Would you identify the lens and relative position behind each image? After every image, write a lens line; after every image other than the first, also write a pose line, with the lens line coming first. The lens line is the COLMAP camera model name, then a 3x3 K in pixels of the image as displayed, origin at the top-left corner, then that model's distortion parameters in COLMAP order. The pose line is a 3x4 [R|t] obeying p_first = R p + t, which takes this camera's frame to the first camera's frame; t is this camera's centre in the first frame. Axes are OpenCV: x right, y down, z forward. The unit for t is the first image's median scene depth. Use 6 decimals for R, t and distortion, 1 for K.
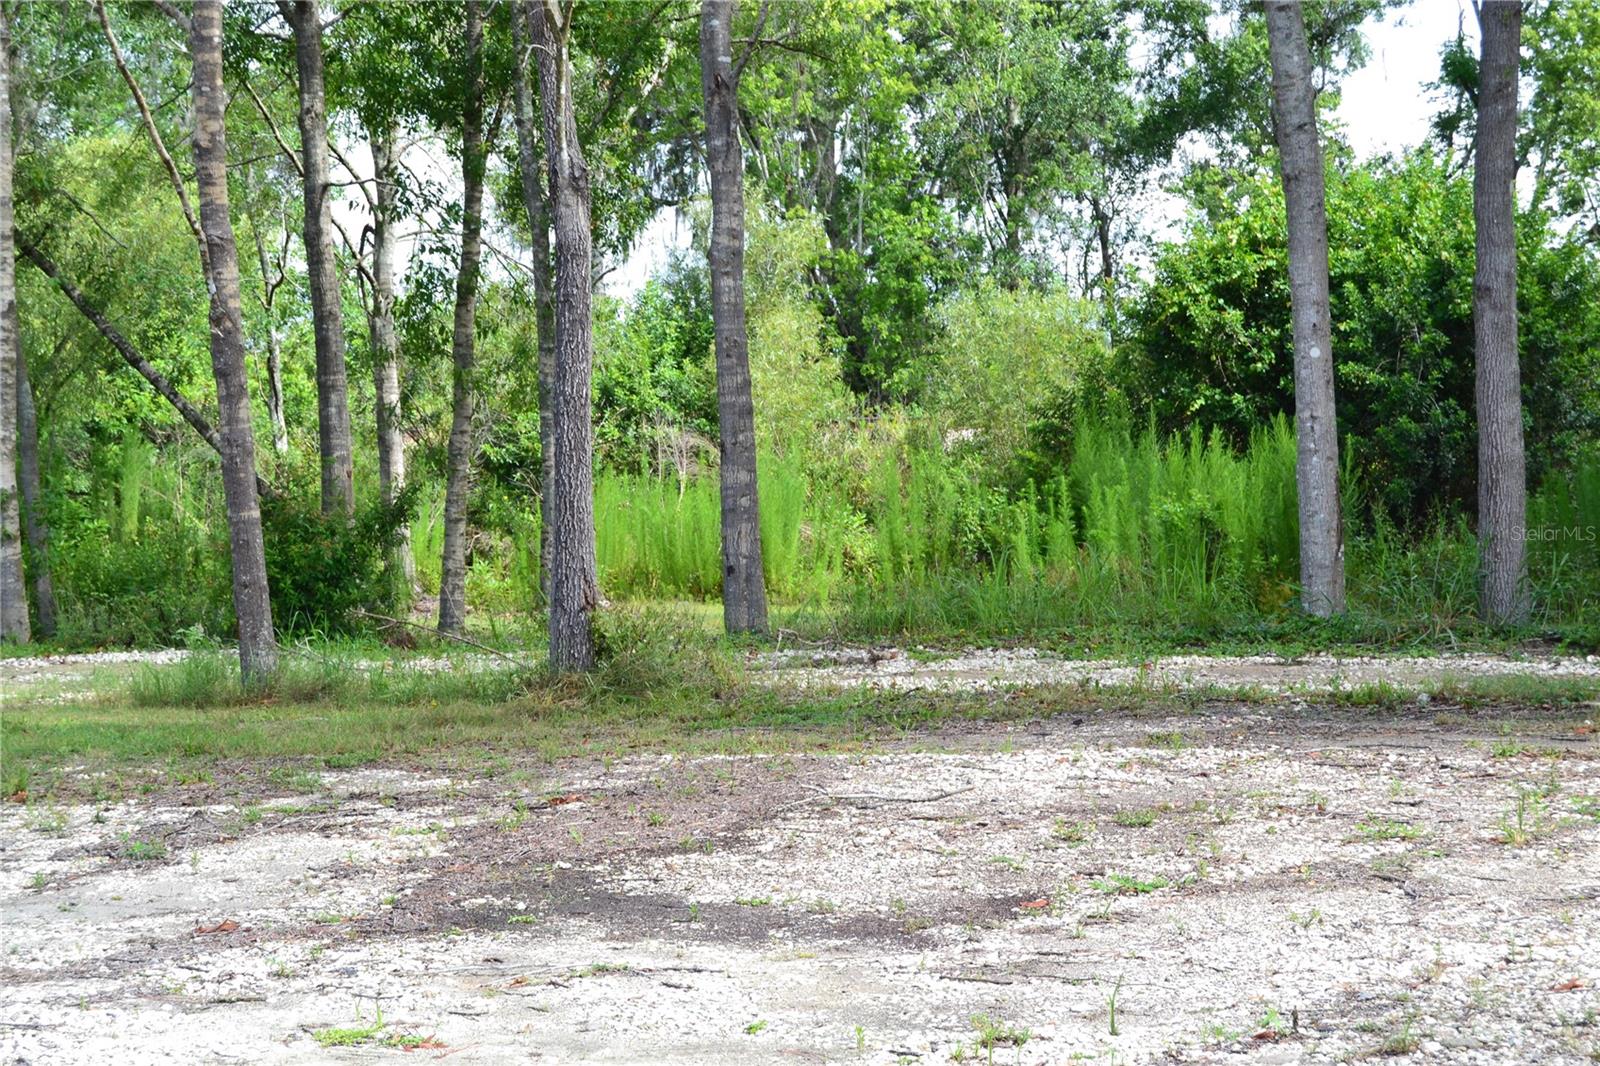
lens RADIAL K [[3428.9, 0, 800.0], [0, 3428.9, 533.0], [0, 0, 1]] dist [-0.018171, -0.129293]
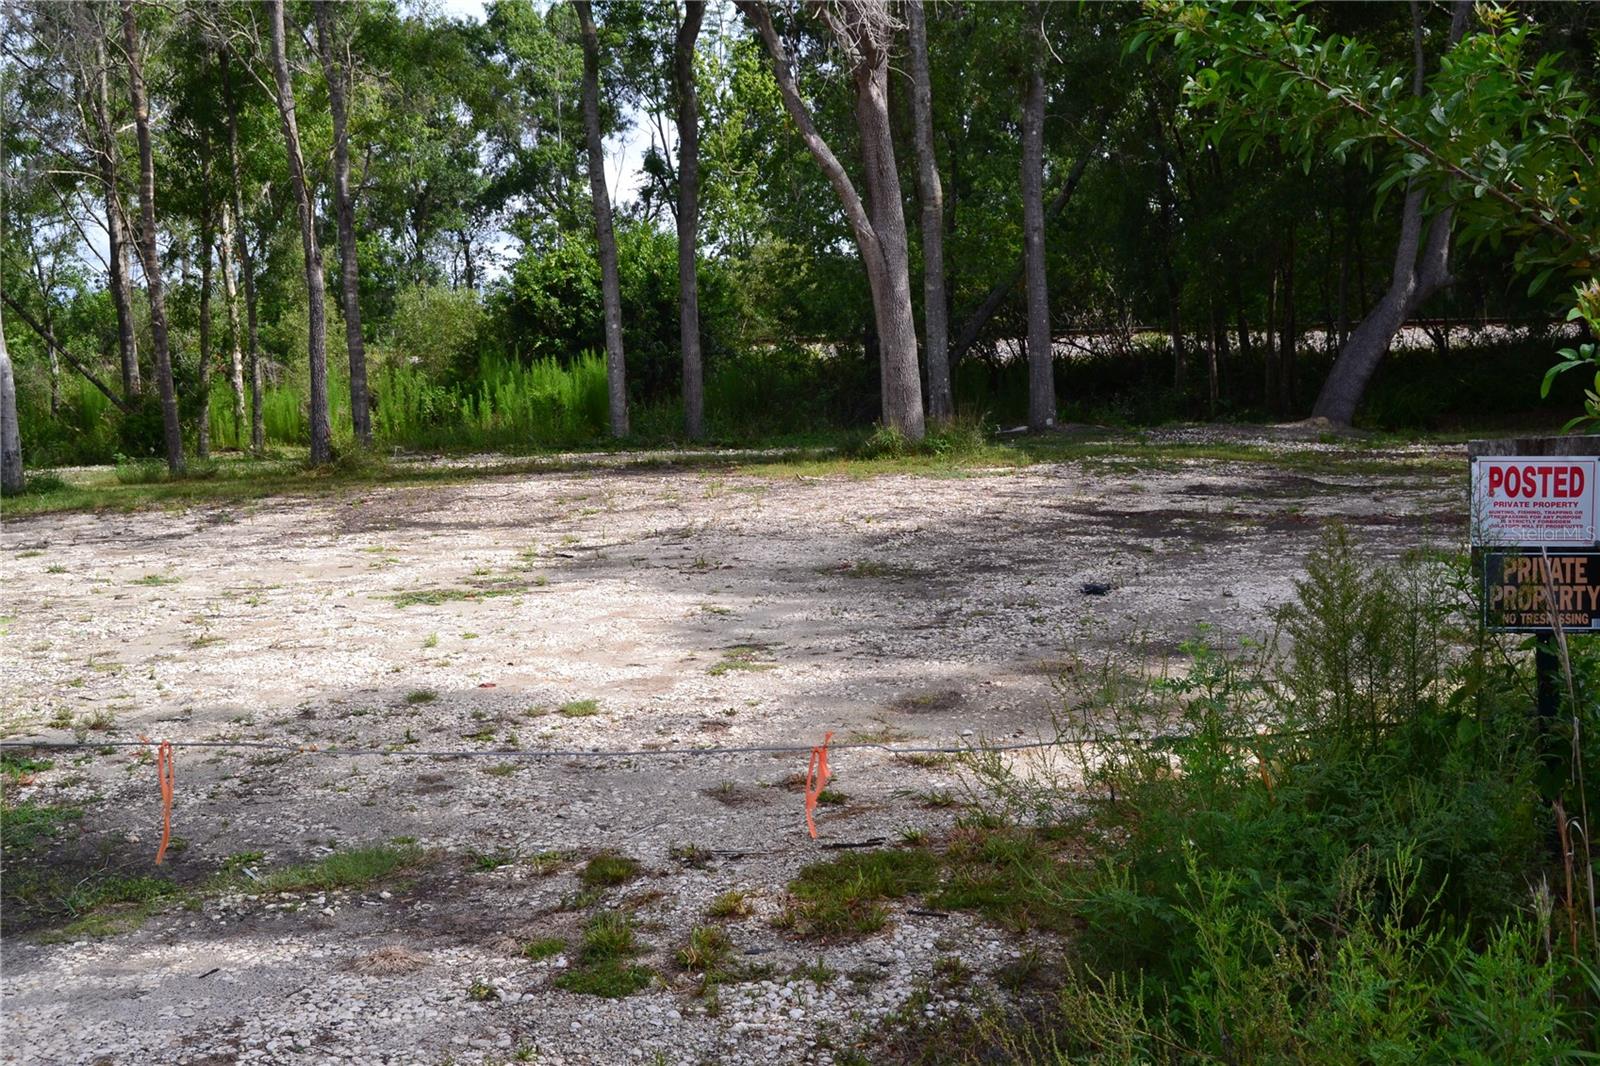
lens RADIAL K [[2078.5, 0, 800.0], [0, 2078.5, 533.0], [0, 0, 1]] dist [-0.072749, -0.007666]
pose [[0.964972, -0.032470, 0.260335, -0.057337], [0.017486, 0.998065, 0.059671, 0.003773], [-0.261769, -0.053029, 0.963673, -0.234172]]
